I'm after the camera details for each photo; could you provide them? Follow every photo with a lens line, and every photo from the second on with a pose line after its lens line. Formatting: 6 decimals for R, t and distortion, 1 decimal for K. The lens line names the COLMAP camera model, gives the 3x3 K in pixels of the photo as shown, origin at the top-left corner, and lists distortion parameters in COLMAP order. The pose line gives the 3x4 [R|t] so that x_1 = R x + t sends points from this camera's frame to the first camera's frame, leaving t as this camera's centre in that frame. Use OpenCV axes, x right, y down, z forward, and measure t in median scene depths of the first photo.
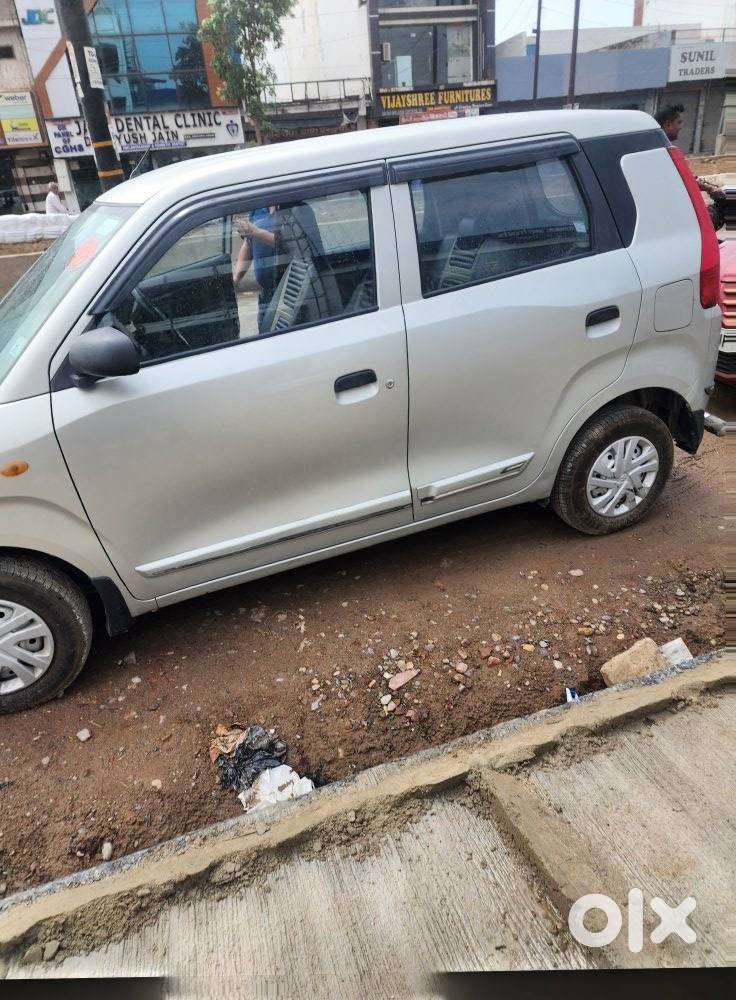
lens RADIAL K [[698.6, 0, 383.7], [0, 698.6, 472.2], [0, 0, 1]] dist [0.087058, -0.088578]
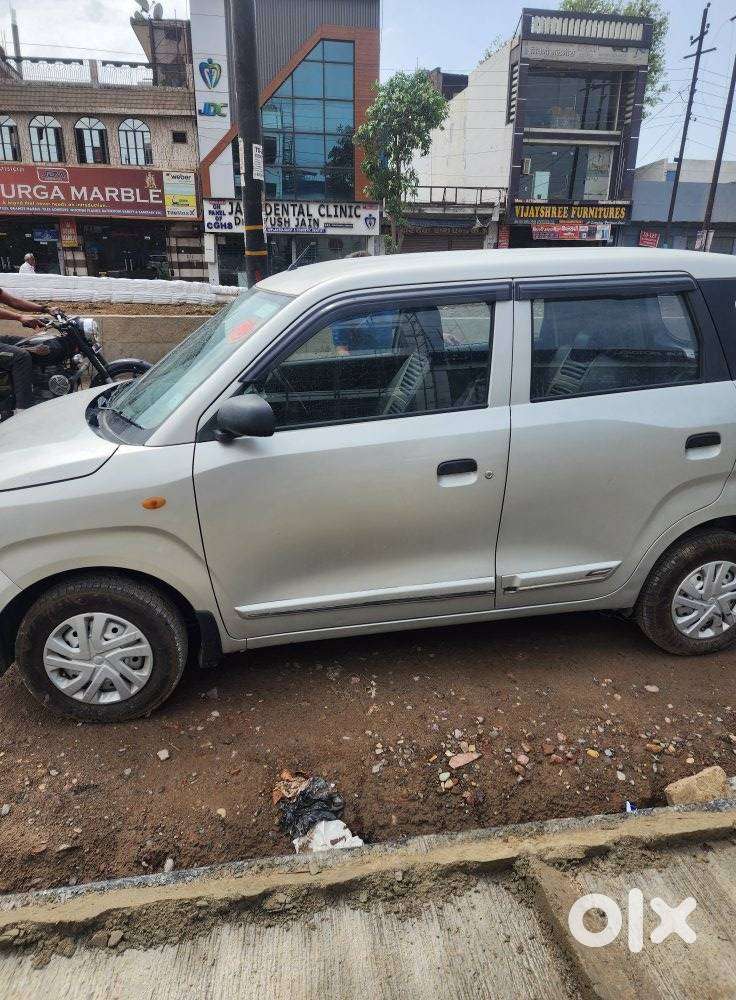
lens RADIAL K [[700.0, 0, 378.3], [0, 700.0, 469.5], [0, 0, 1]] dist [0.083407, -0.093567]
pose [[0.980212, 0.138512, -0.141414, -0.007257], [-0.154913, 0.981512, -0.112413, 0.013363], [0.123229, 0.132096, 0.983547, -0.088280]]
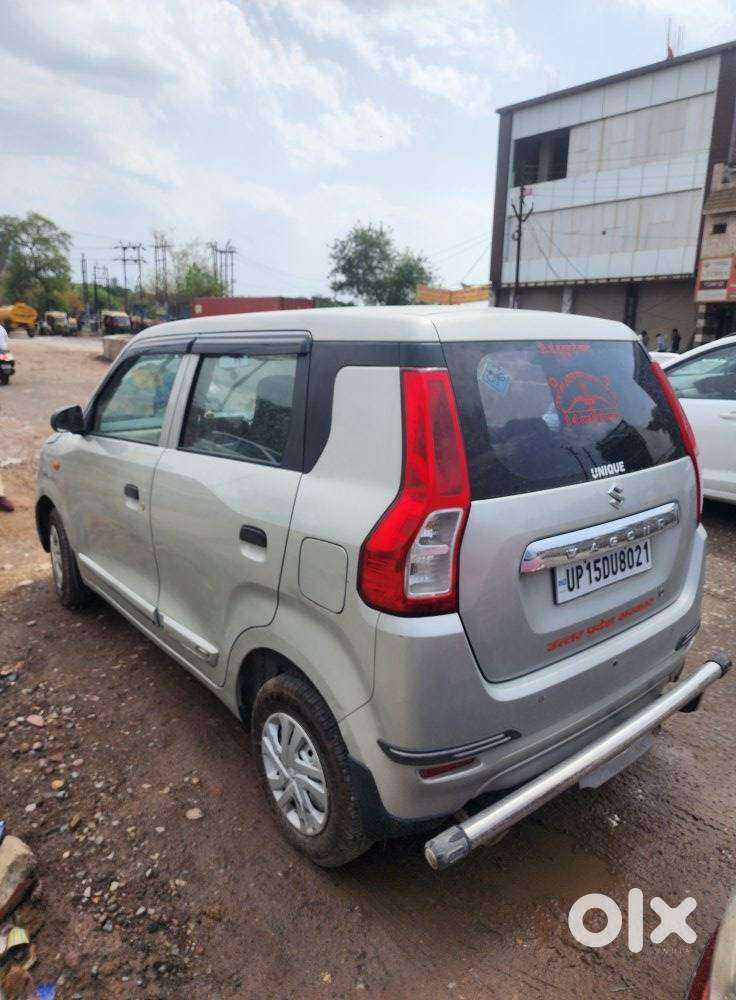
lens RADIAL K [[719.6, 0, 412.3], [0, 719.6, 488.0], [0, 0, 1]] dist [0.047413, -0.057618]
pose [[0.297492, 0.285961, -0.910892, 1.241967], [-0.452766, 0.882234, 0.129093, -0.516360], [0.840536, 0.374017, 0.391931, 0.894164]]
